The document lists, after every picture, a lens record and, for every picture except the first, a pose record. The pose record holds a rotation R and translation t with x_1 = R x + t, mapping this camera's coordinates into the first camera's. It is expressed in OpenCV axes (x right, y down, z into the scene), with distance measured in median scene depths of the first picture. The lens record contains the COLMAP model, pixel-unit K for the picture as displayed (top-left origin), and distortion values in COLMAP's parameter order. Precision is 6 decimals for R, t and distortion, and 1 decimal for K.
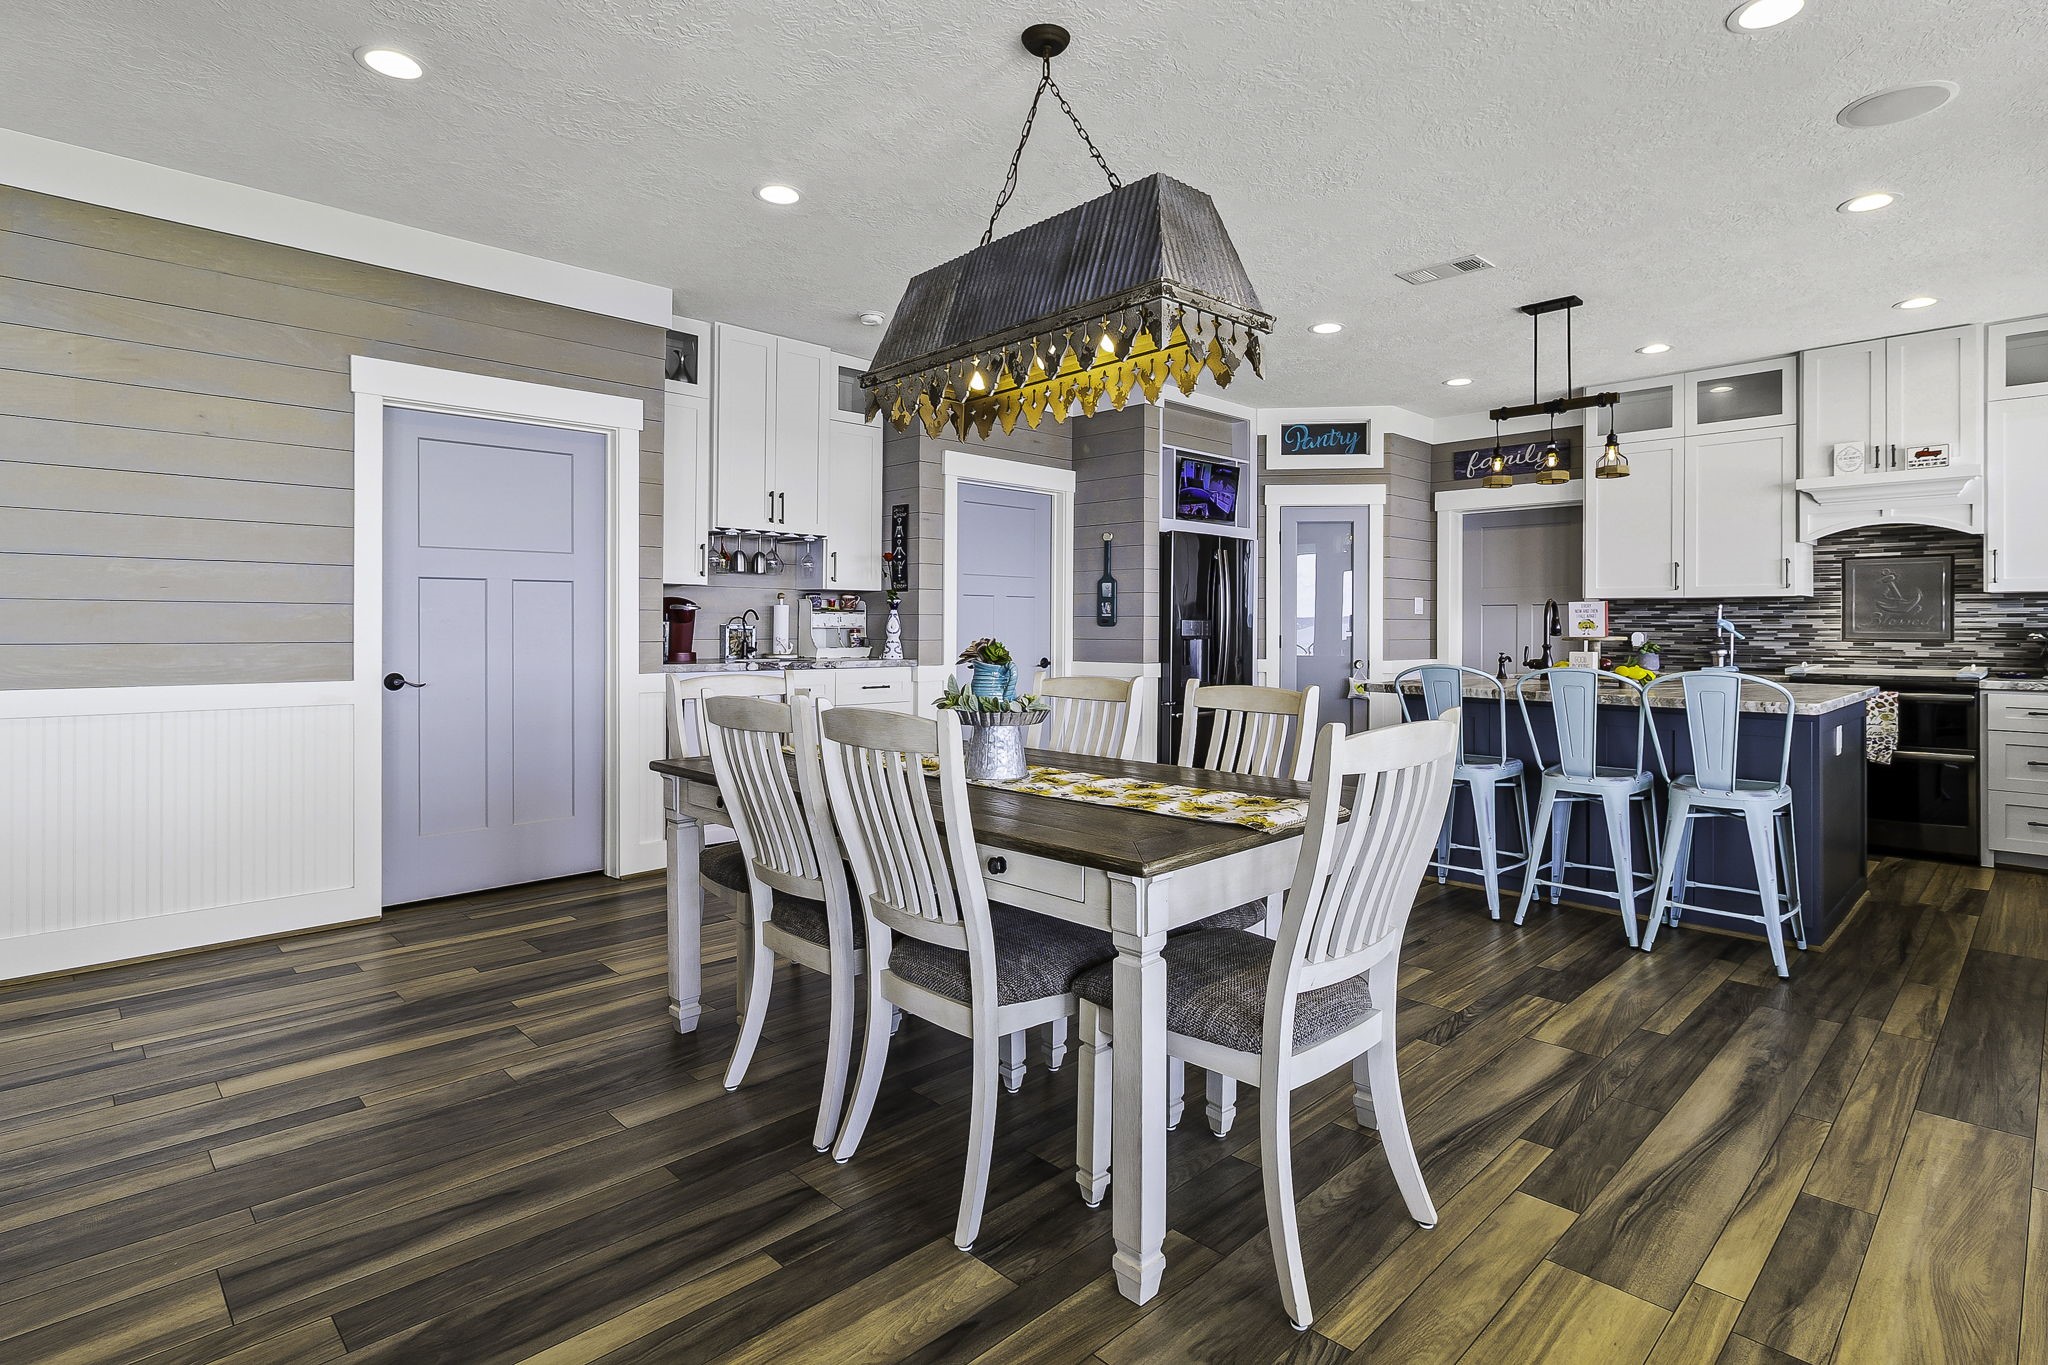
lens RADIAL K [[1020.4, 0, 1038.7], [0, 1020.4, 623.0], [0, 0, 1]] dist [-0.002064, -0.001254]
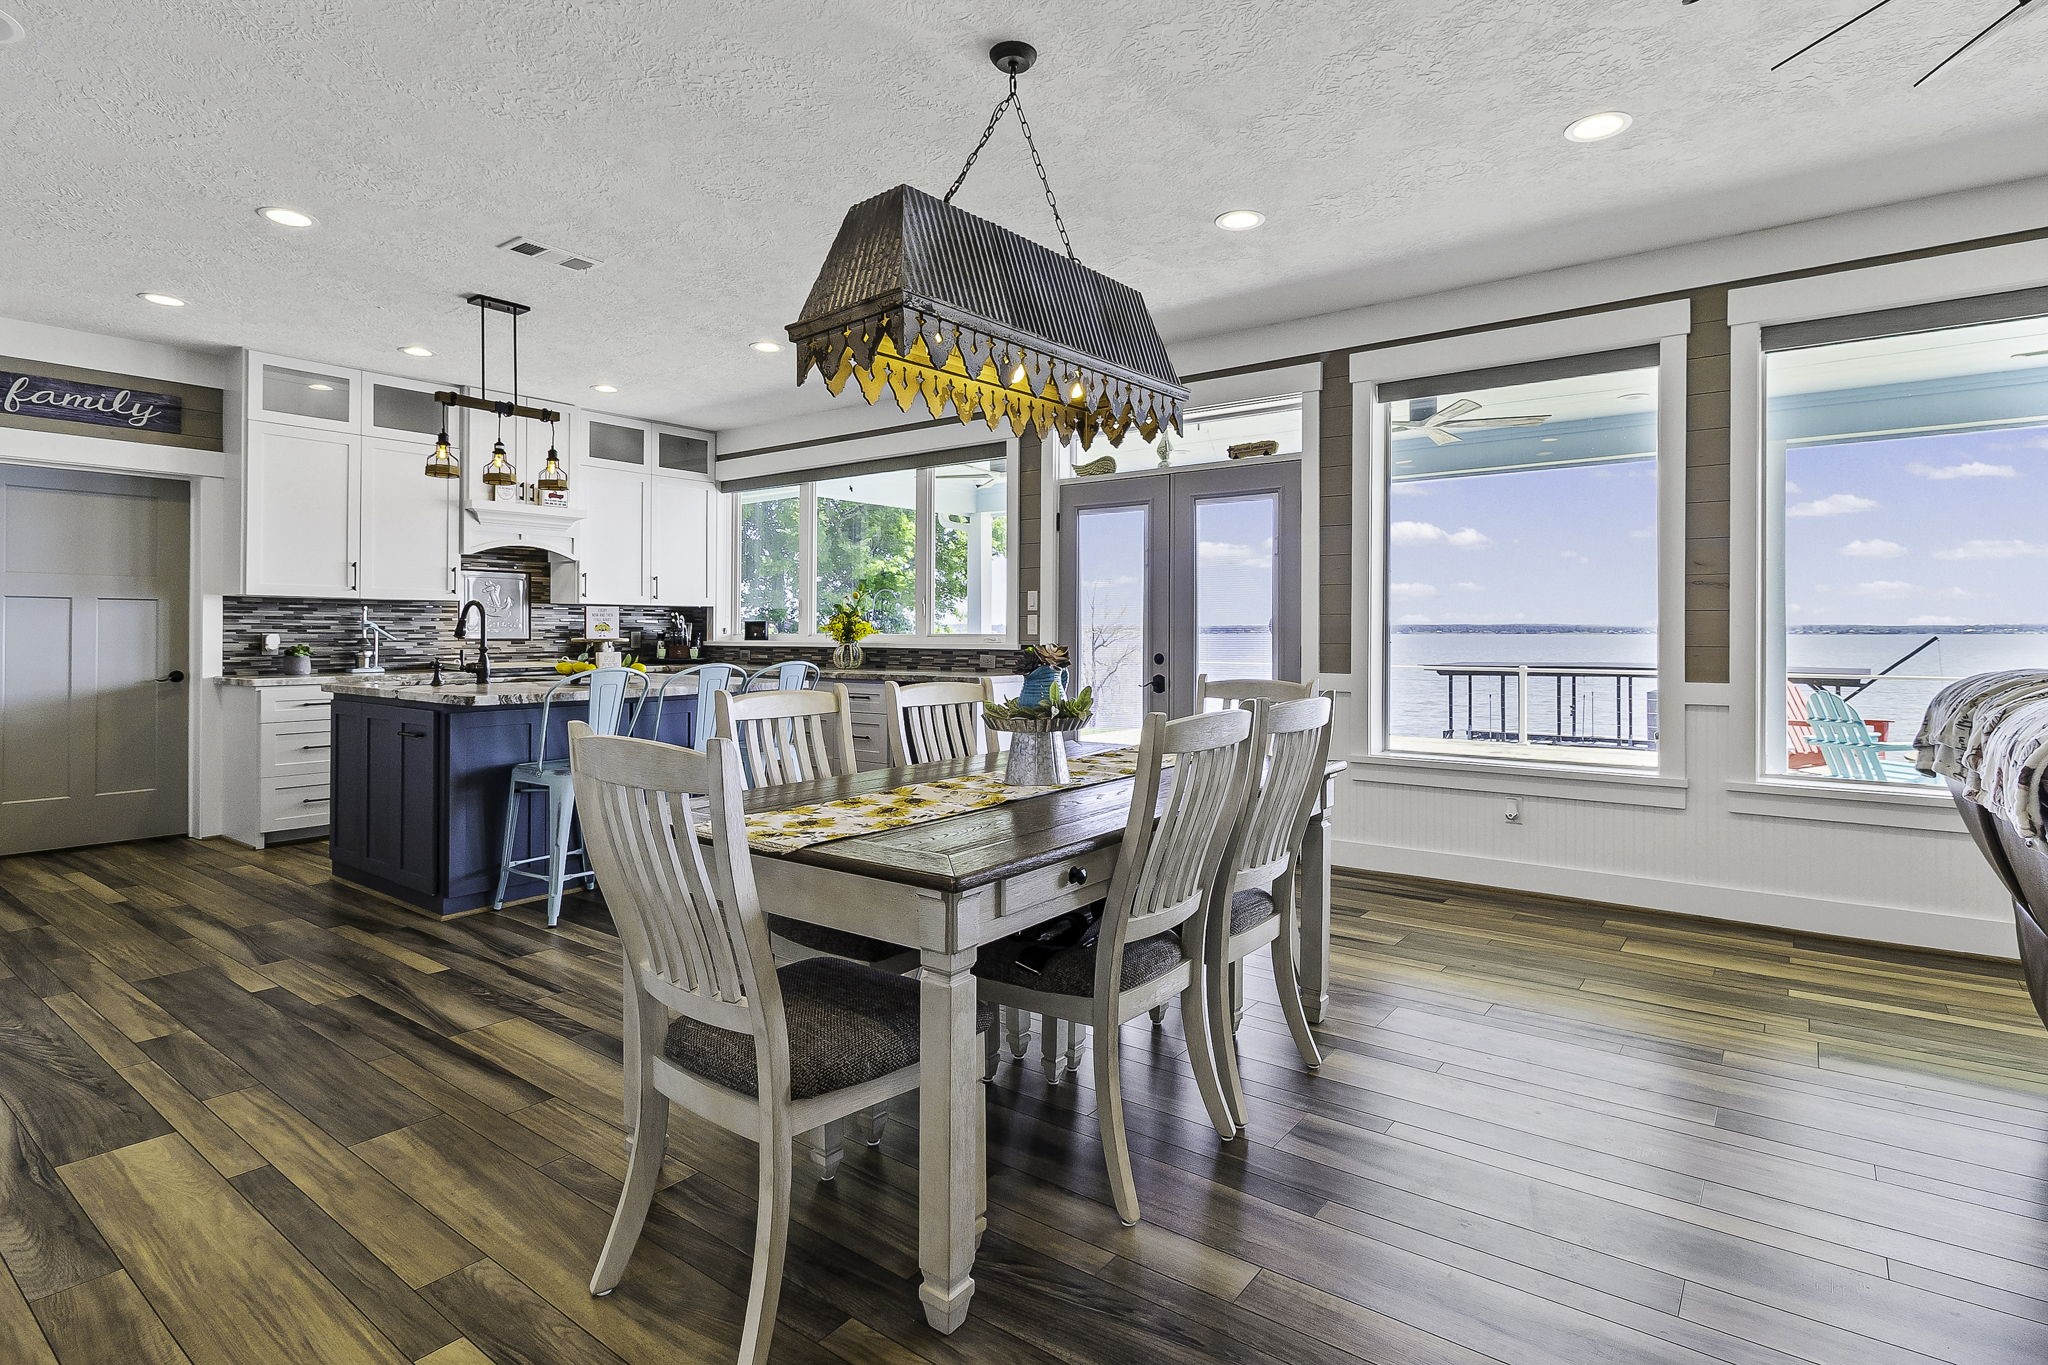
lens RADIAL K [[1020.4, 0, 1054.0], [0, 1020.4, 624.5], [0, 0, 1]] dist [-0.002064, -0.001254]
pose [[-0.159884, 0.003752, 0.987129, -0.480593], [-0.006202, 0.999969, -0.004805, 0.000746], [-0.987116, -0.006890, -0.159856, 0.534855]]
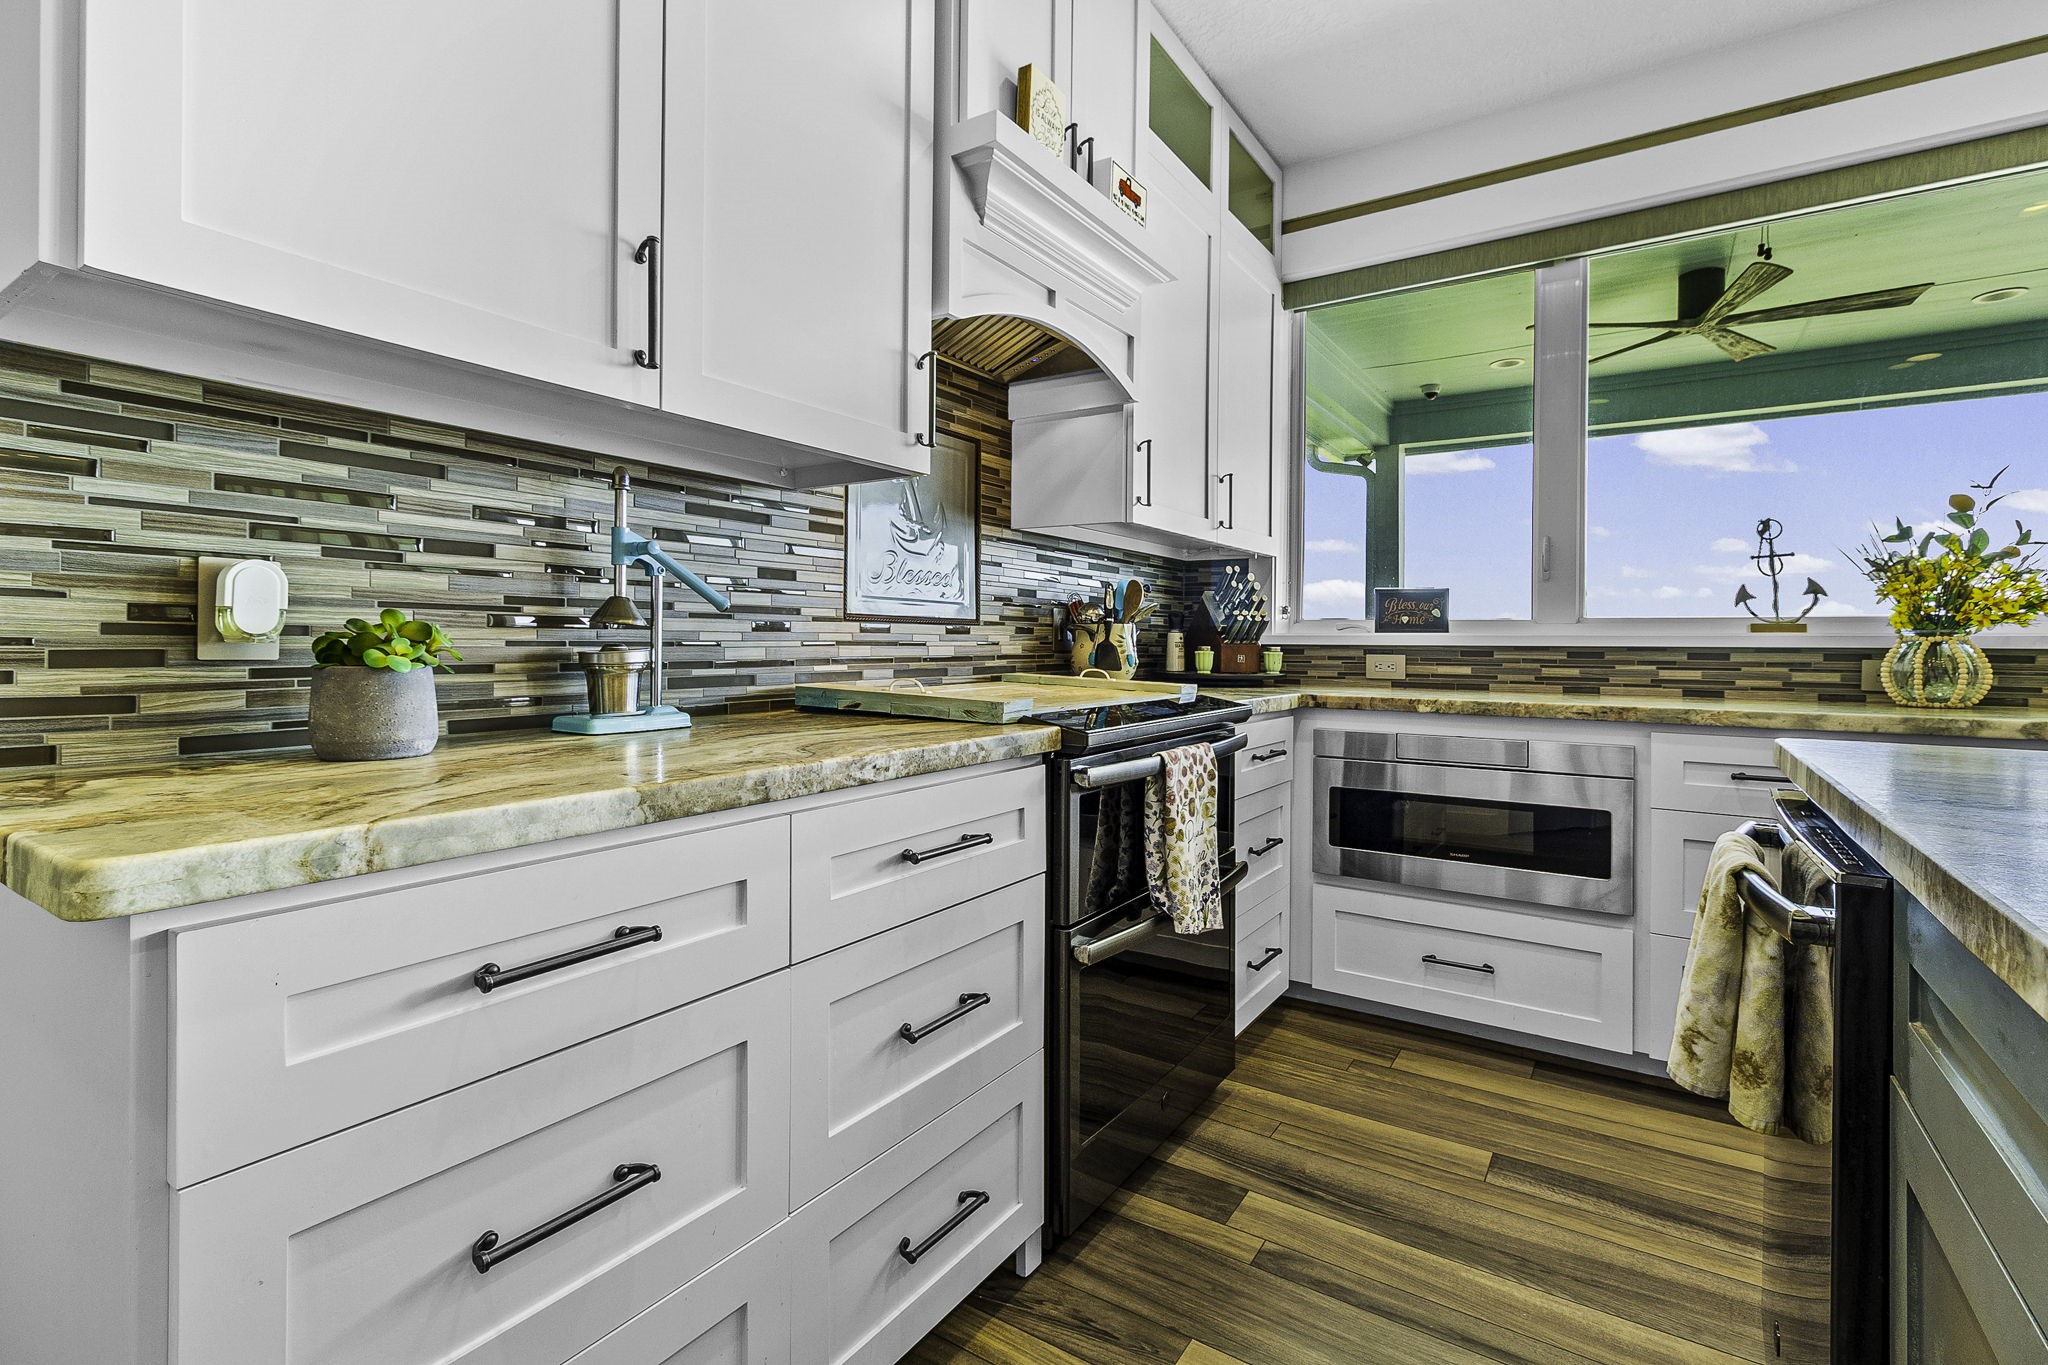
lens RADIAL K [[942.3, 0, 1043.0], [0, 942.3, 641.9], [0, 0, 1]] dist [0.004989, 0.000034]
pose [[-0.218760, -0.003942, 0.975771, 0.447966], [-0.013573, 0.999907, 0.000996, 0.025371], [-0.975684, -0.013026, -0.218793, 1.039862]]
